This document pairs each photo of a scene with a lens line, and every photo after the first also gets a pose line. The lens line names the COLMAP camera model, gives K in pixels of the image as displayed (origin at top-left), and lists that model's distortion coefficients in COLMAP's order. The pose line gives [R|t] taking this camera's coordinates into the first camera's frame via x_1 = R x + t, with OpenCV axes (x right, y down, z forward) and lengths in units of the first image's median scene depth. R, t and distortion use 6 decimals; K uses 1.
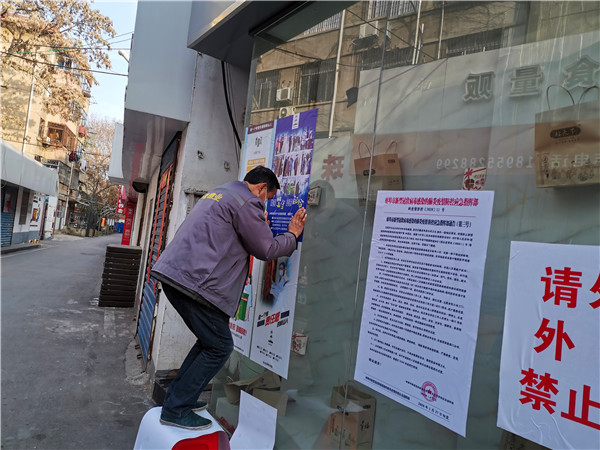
lens RADIAL K [[448.4, 0, 307.2], [0, 448.4, 225.8], [0, 0, 1]] dist [0.056932, -0.025459]
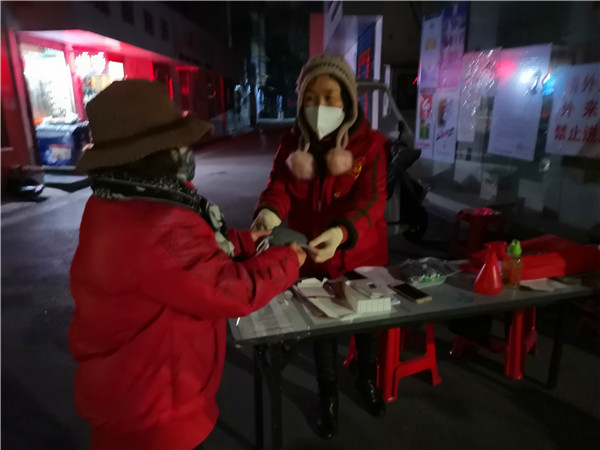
lens RADIAL K [[448.4, 0, 301.5], [0, 448.4, 231.2], [0, 0, 1]] dist [0.056932, -0.025459]
pose [[0.919576, -0.015484, -0.392608, 0.097267], [0.129952, 0.954974, 0.266714, 0.021392], [0.370800, -0.296284, 0.880183, -0.904411]]
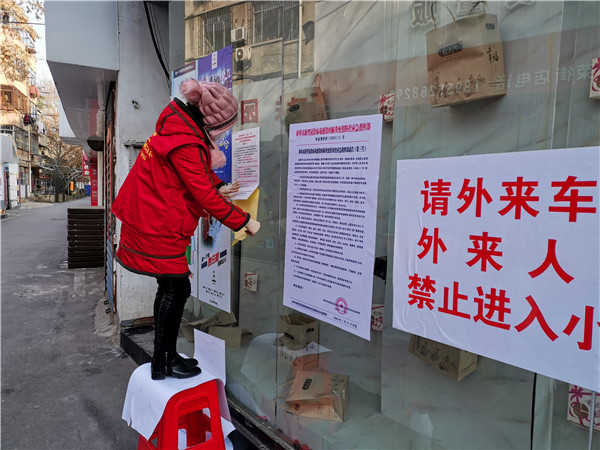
lens RADIAL K [[448.4, 0, 307.5], [0, 448.4, 226.1], [0, 0, 1]] dist [0.056932, -0.025459]
pose [[0.994910, -0.092902, 0.039033, 0.103137], [0.087495, 0.988576, 0.122730, 0.021560], [-0.049989, -0.118690, 0.991672, -0.031713]]
